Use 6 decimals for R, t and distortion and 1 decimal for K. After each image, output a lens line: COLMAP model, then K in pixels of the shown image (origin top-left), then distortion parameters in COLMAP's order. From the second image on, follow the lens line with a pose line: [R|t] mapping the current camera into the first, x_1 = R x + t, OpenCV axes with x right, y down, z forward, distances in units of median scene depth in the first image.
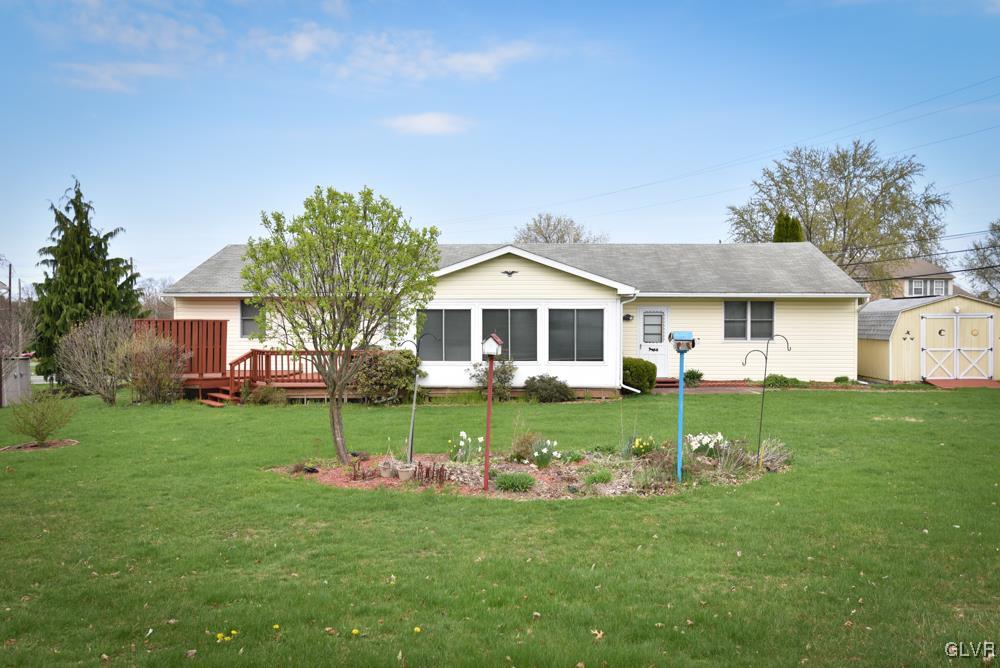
lens RADIAL K [[762.8, 0, 500.0], [0, 762.8, 334.0], [0, 0, 1]] dist [0.003513, 0.001632]
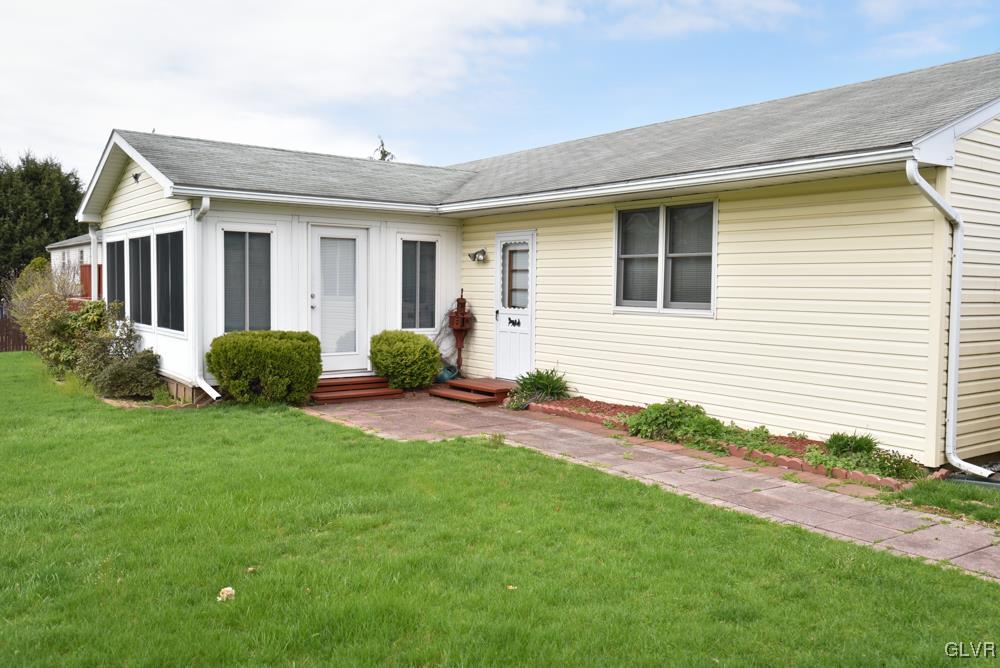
lens RADIAL K [[808.3, 0, 500.0], [0, 808.3, 334.0], [0, 0, 1]] dist [0.034038, 0.000430]
pose [[0.641152, 0.052761, -0.765598, 0.593226], [-0.029874, 0.998594, 0.043800, 0.005728], [0.766832, -0.005211, 0.641826, 0.672941]]
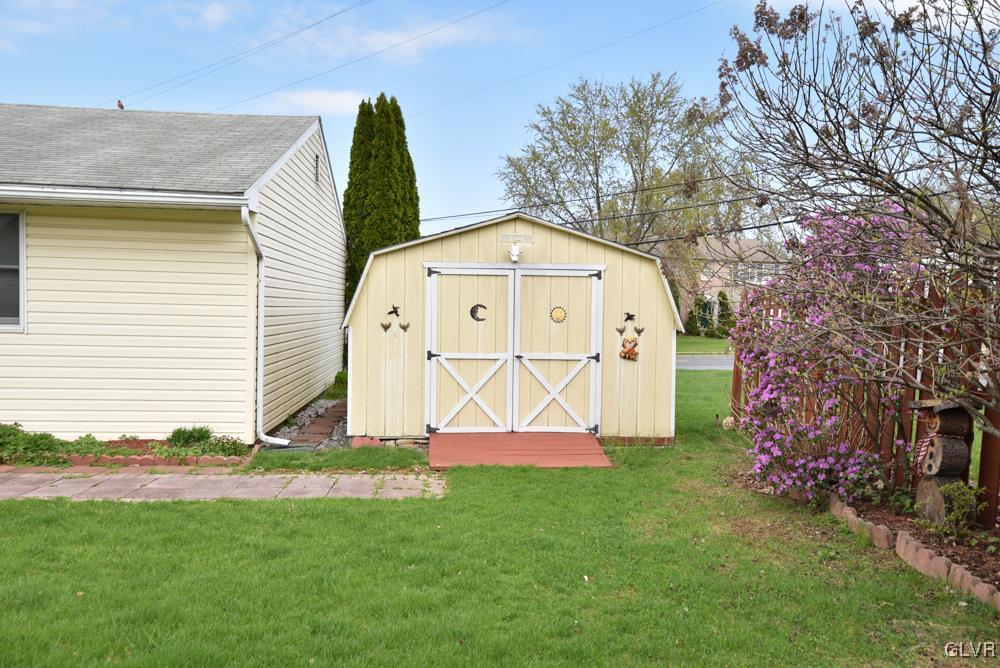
lens RADIAL K [[808.3, 0, 500.0], [0, 808.3, 334.0], [0, 0, 1]] dist [0.034038, 0.000430]
pose [[0.989853, 0.016582, 0.141124, 0.528190], [-0.017384, 0.999839, 0.004451, 0.007059], [-0.141027, -0.006859, 0.989982, 0.588819]]
